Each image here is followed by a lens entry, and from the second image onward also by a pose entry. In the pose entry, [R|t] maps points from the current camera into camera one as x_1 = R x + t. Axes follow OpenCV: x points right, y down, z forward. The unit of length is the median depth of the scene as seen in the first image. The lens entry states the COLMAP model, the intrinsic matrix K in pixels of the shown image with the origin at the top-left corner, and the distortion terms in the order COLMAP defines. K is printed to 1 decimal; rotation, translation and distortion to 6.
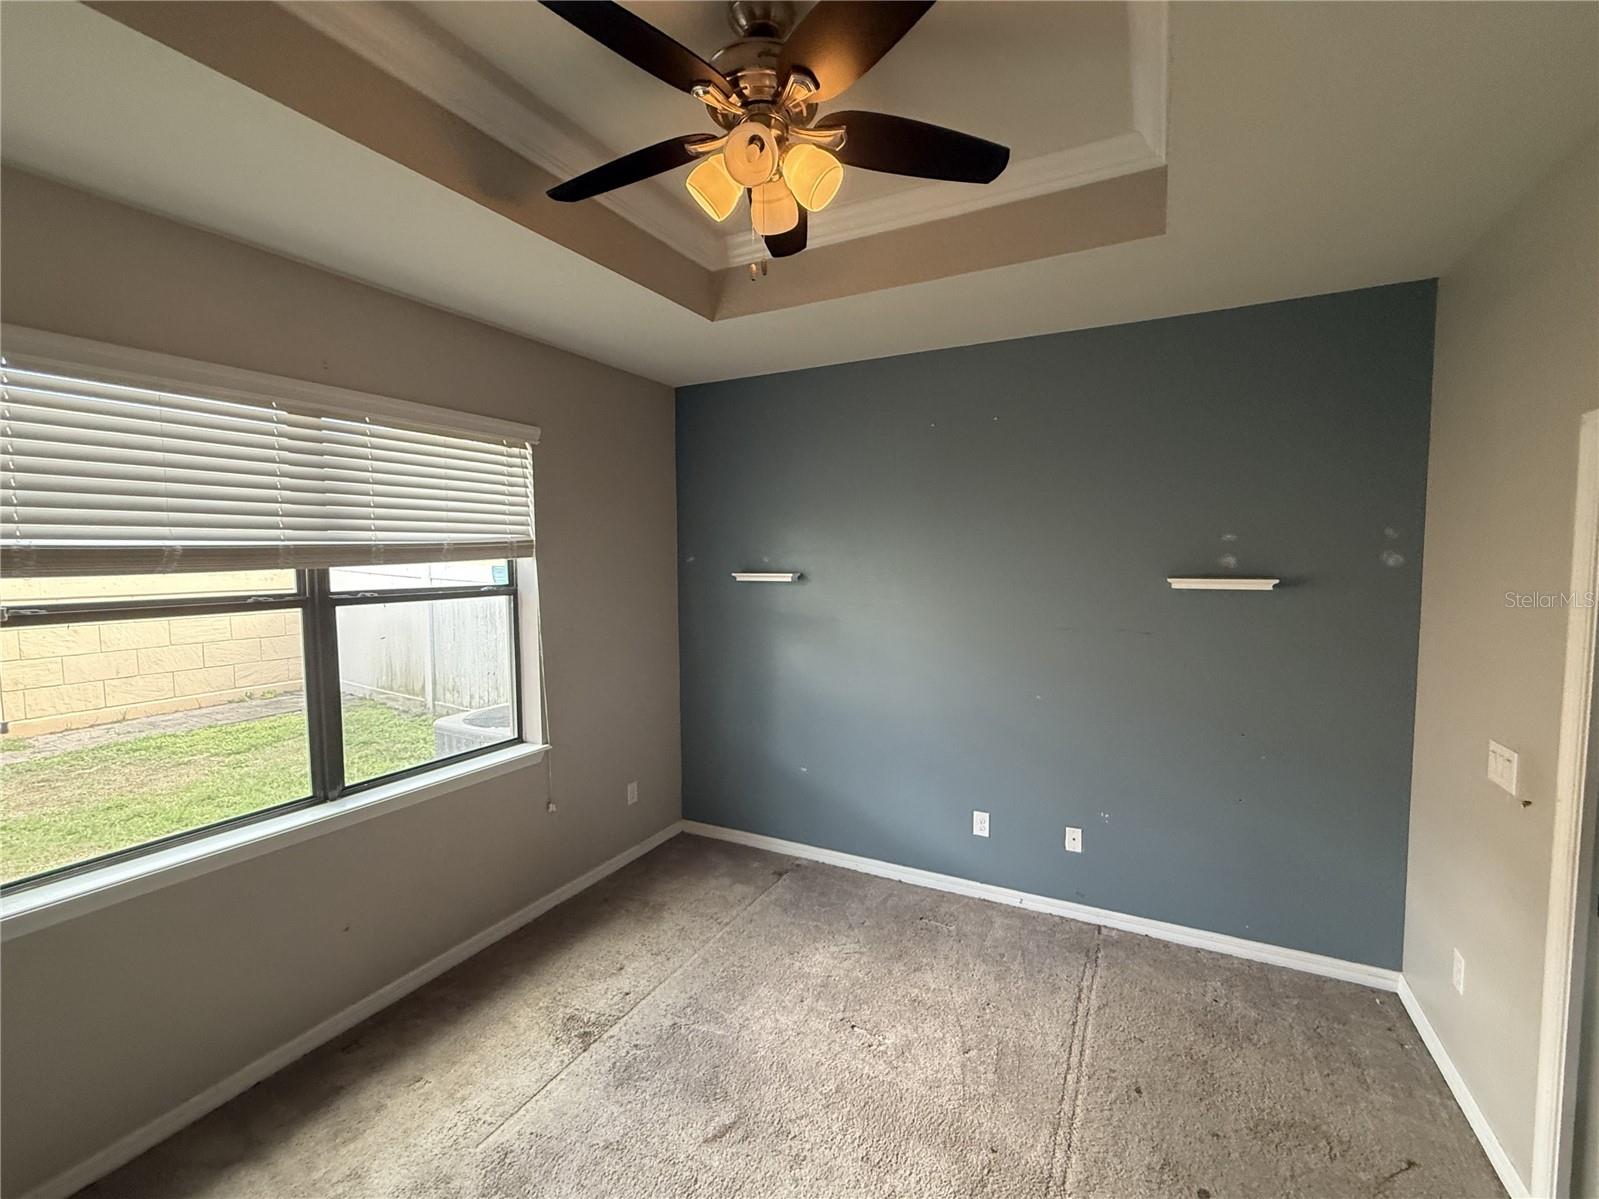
lens RADIAL K [[682.6, 0, 799.5], [0, 682.6, 599.5], [0, 0, 1]] dist [0.001857, 0.000397]
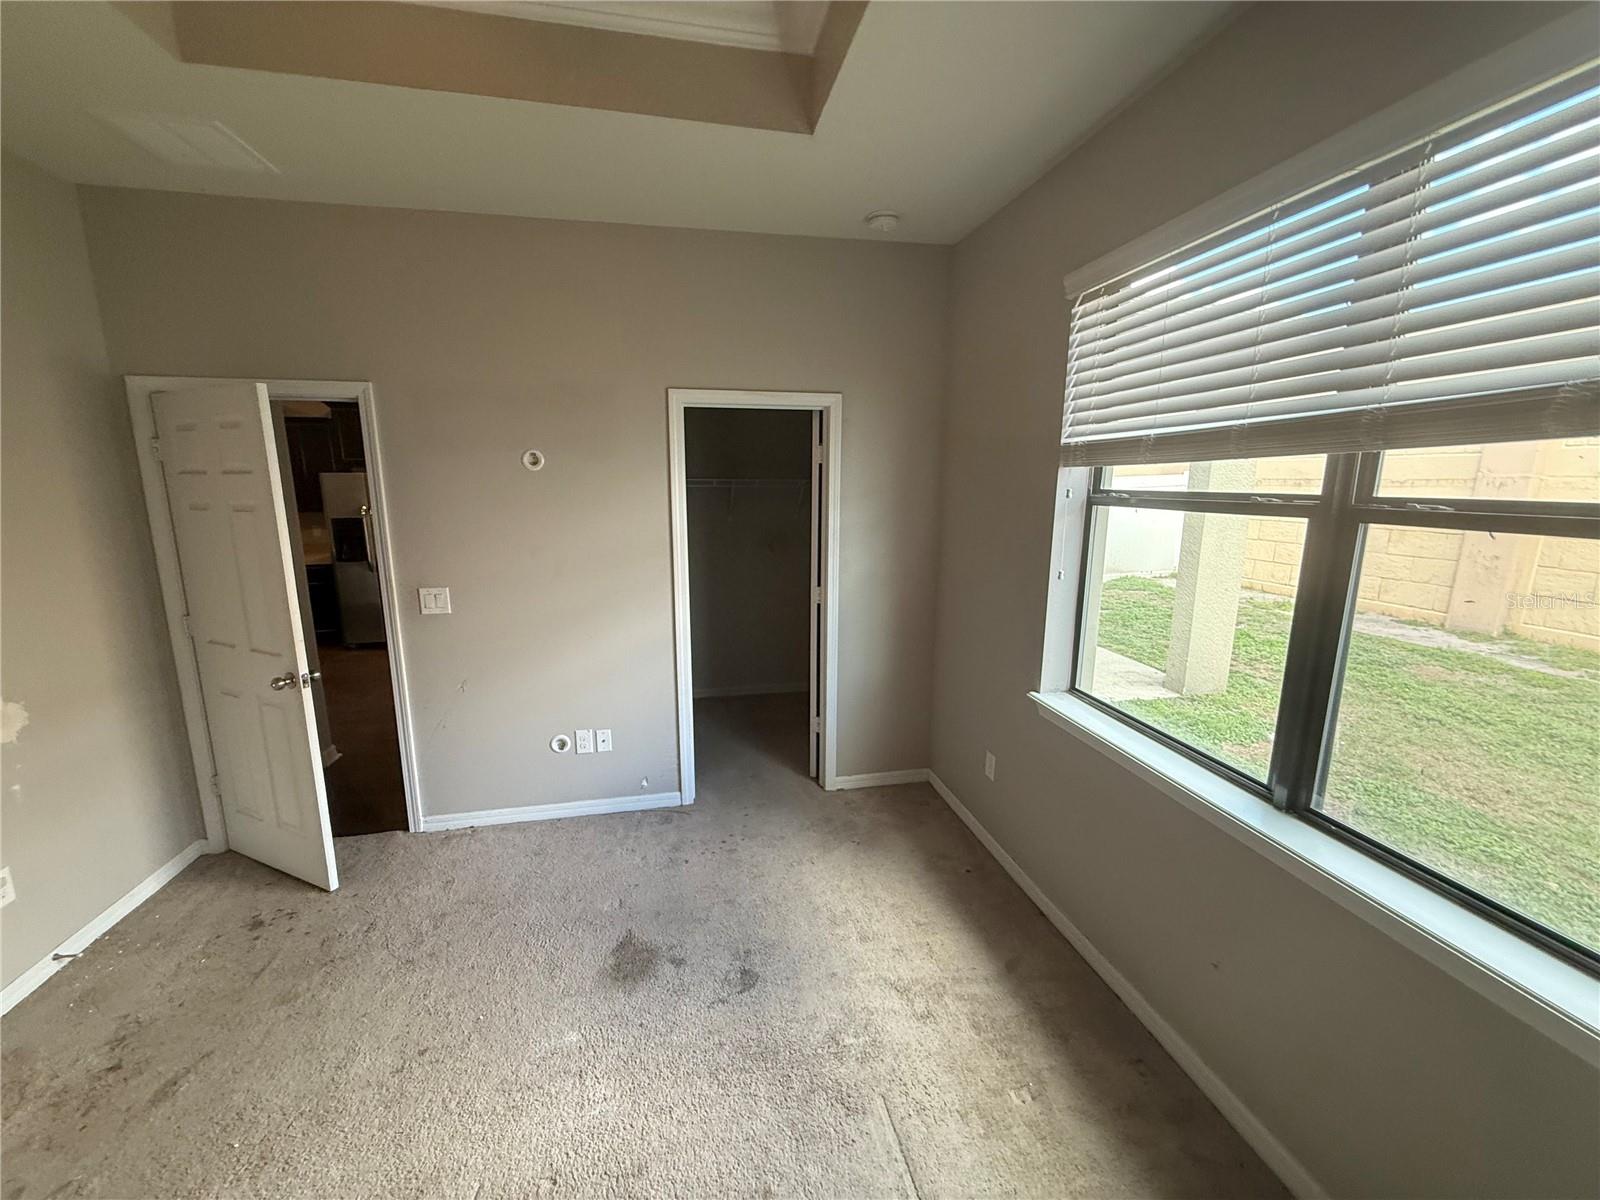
lens RADIAL K [[640.8, 0, 794.4], [0, 640.8, 599.9], [0, 0, 1]] dist [0.000829, -0.000003]
pose [[-0.779619, 0.121243, -0.614406, 0.053829], [-0.040012, 0.969433, 0.242072, -0.039754], [0.624975, 0.213307, -0.750937, 1.118990]]
